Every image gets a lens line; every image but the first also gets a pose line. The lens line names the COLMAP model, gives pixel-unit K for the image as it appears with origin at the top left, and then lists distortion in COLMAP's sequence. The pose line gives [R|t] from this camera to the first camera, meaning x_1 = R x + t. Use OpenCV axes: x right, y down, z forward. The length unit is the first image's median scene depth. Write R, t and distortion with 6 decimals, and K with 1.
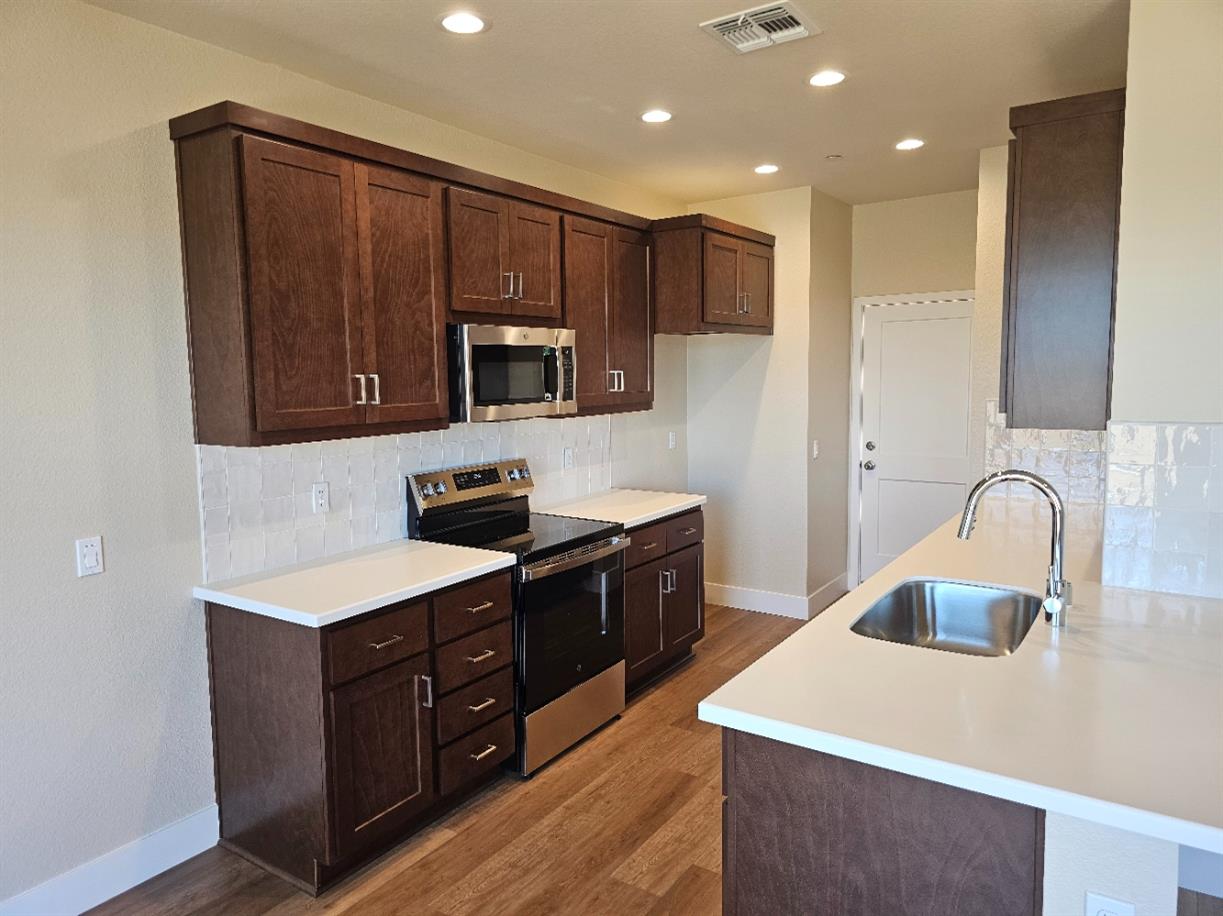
lens RADIAL K [[828.9, 0, 611.5], [0, 828.9, 458.0], [0, 0, 1]] dist [0.029617, 0.000008]
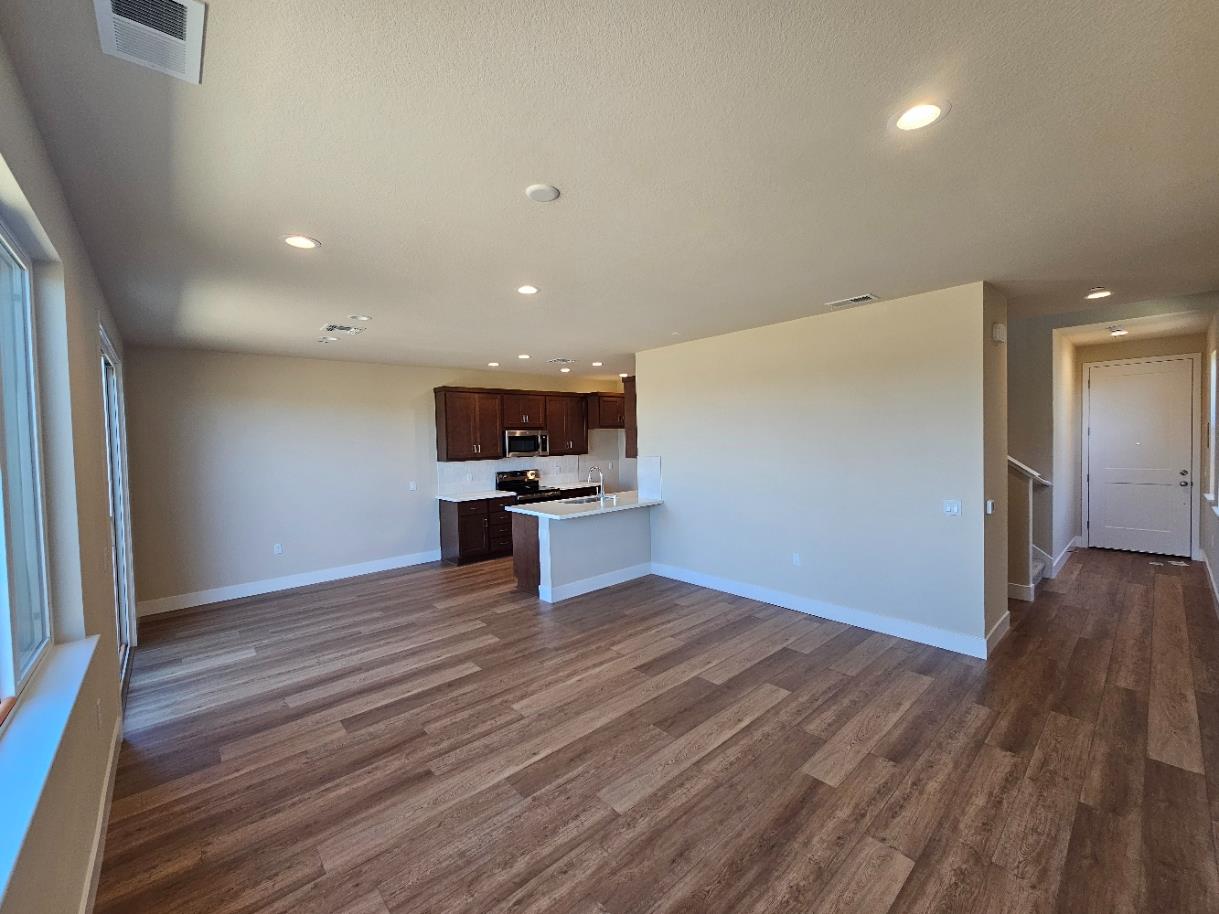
lens RADIAL K [[493.9, 0, 609.5], [0, 493.9, 457.0], [0, 0, 1]] dist [0.000160, 0.000000]
pose [[0.967441, -0.006244, -0.253020, 0.835494], [-0.009734, 0.998038, -0.061845, 0.089095], [0.252910, 0.062294, 0.965482, -1.023590]]
